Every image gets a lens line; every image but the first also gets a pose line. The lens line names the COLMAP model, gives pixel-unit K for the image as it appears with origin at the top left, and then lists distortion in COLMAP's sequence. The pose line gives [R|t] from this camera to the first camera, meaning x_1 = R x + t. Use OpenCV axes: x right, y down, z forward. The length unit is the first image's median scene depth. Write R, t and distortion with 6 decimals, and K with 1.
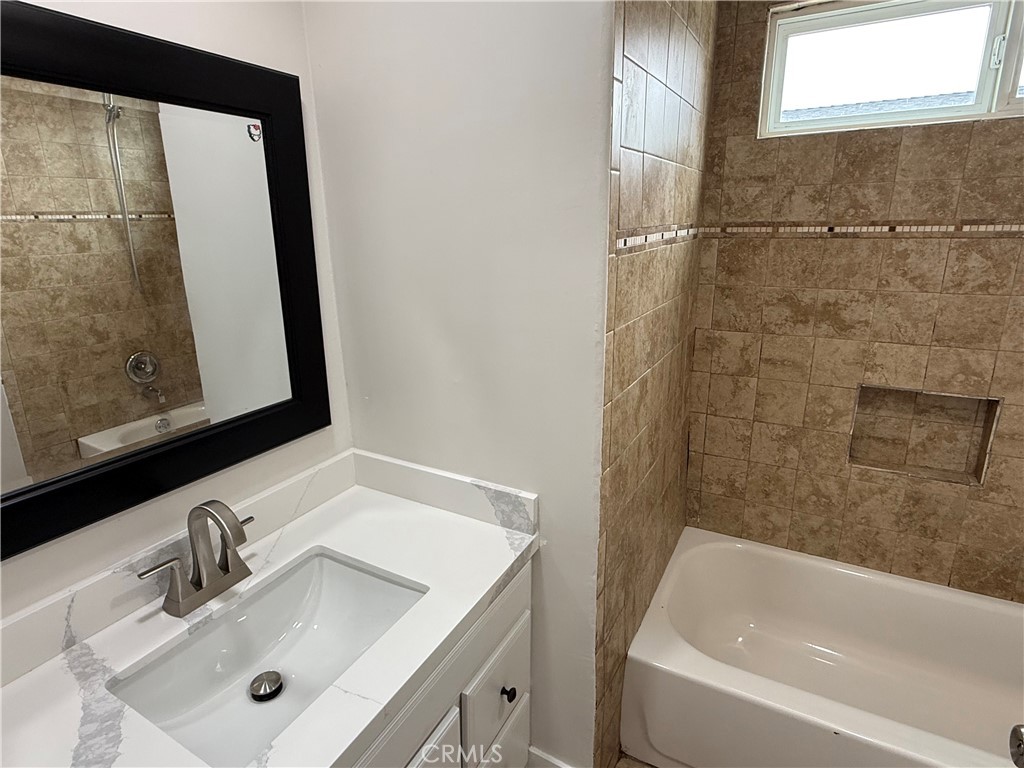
lens RADIAL K [[555.9, 0, 511.6], [0, 555.9, 382.2], [0, 0, 1]] dist [0.000632, -0.001071]
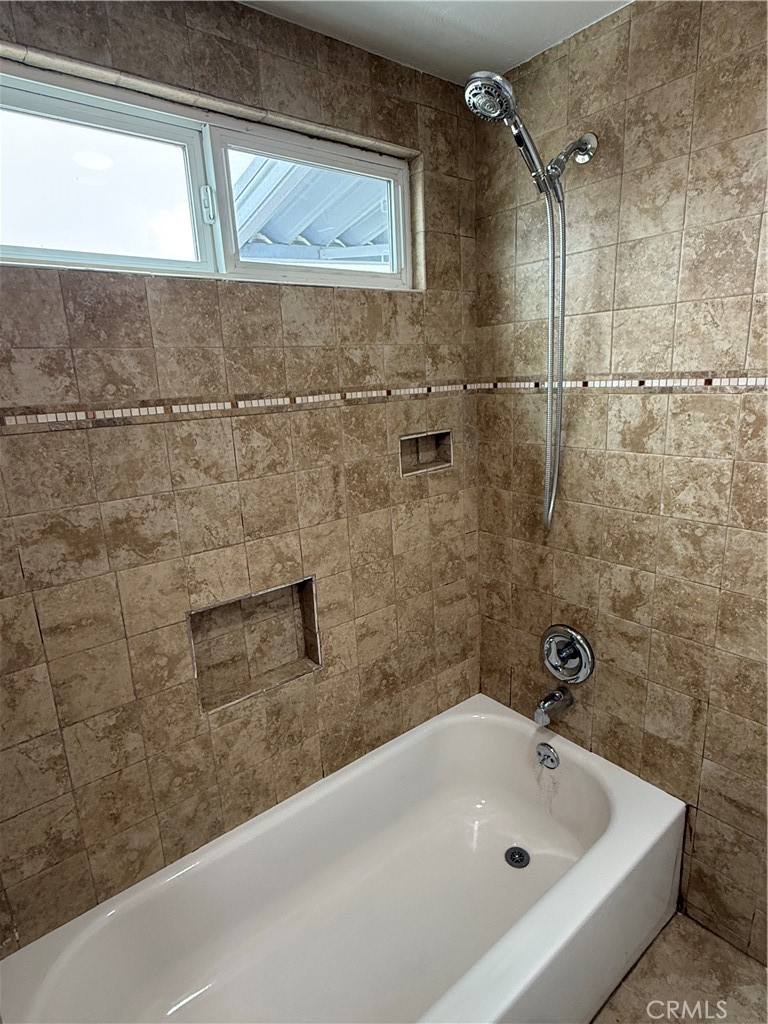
lens RADIAL K [[555.9, 0, 384.0], [0, 555.9, 512.0], [0, 0, 1]] dist [0.000632, -0.001071]
pose [[0.379736, -0.215097, 0.899741, 0.085046], [0.298912, 0.948952, 0.100706, -0.126093], [-0.875473, 0.230702, 0.424646, 0.434112]]
